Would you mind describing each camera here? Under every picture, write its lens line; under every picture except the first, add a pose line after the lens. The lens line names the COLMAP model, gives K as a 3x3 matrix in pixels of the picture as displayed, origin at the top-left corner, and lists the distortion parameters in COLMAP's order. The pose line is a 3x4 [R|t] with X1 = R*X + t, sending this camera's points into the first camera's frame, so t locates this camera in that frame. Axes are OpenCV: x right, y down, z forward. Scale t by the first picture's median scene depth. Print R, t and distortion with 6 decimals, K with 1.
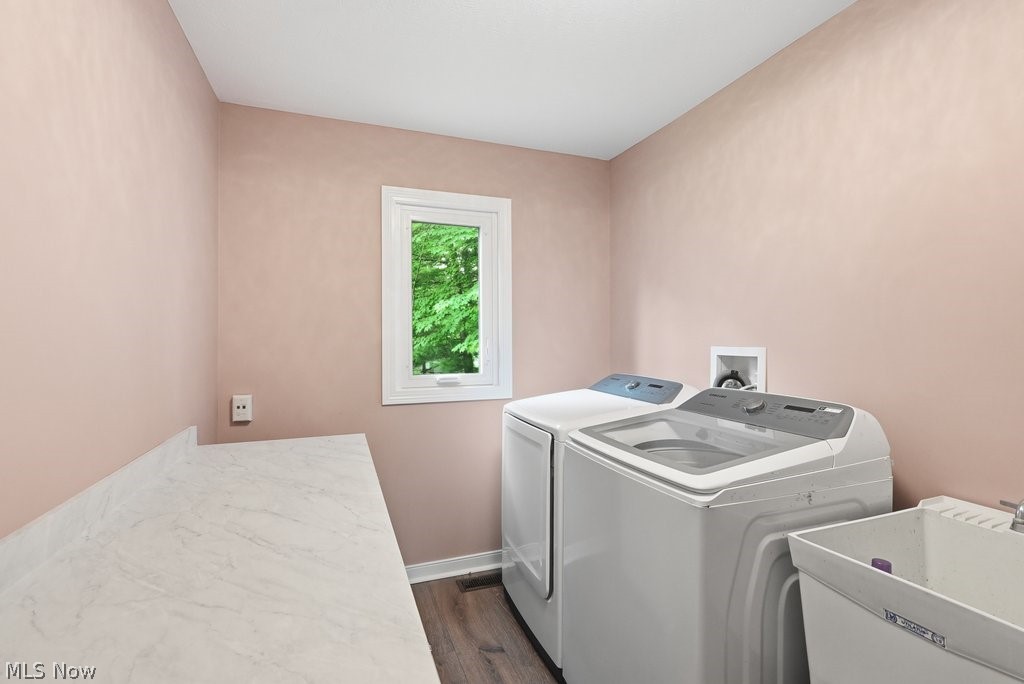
lens RADIAL K [[467.0, 0, 510.2], [0, 467.0, 341.0], [0, 0, 1]] dist [-0.003413, 0.000883]
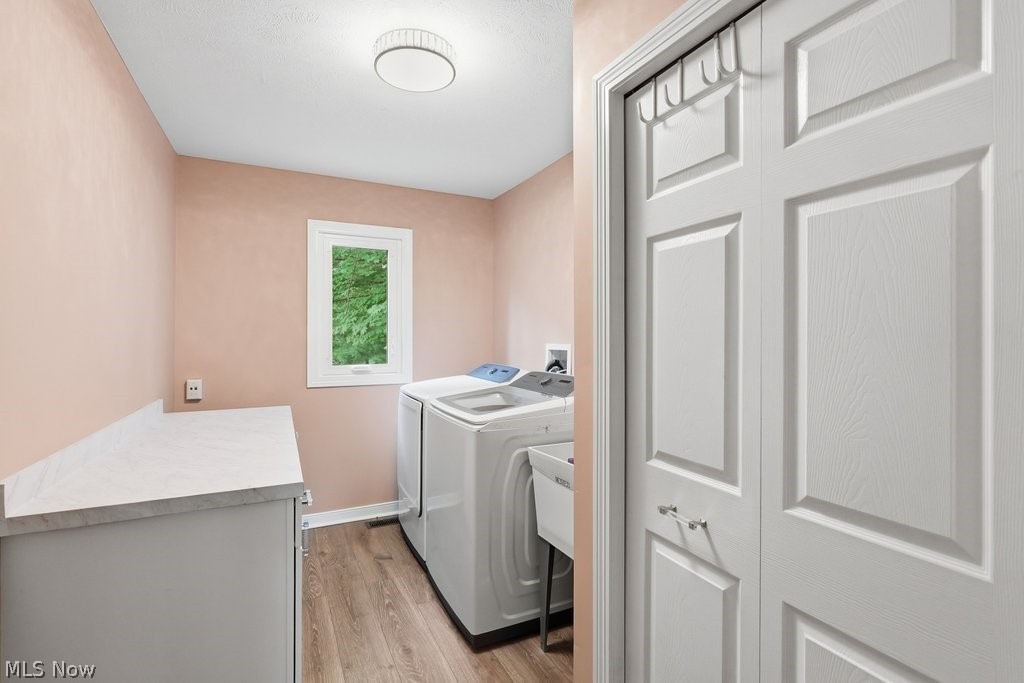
lens RADIAL K [[465.8, 0, 510.0], [0, 465.8, 336.2], [0, 0, 1]] dist [-0.012692, 0.006906]
pose [[0.994494, 0.004448, 0.104695, 0.170434], [-0.003888, 0.999977, -0.005555, -0.001465], [-0.104717, 0.005118, 0.994489, -0.389512]]
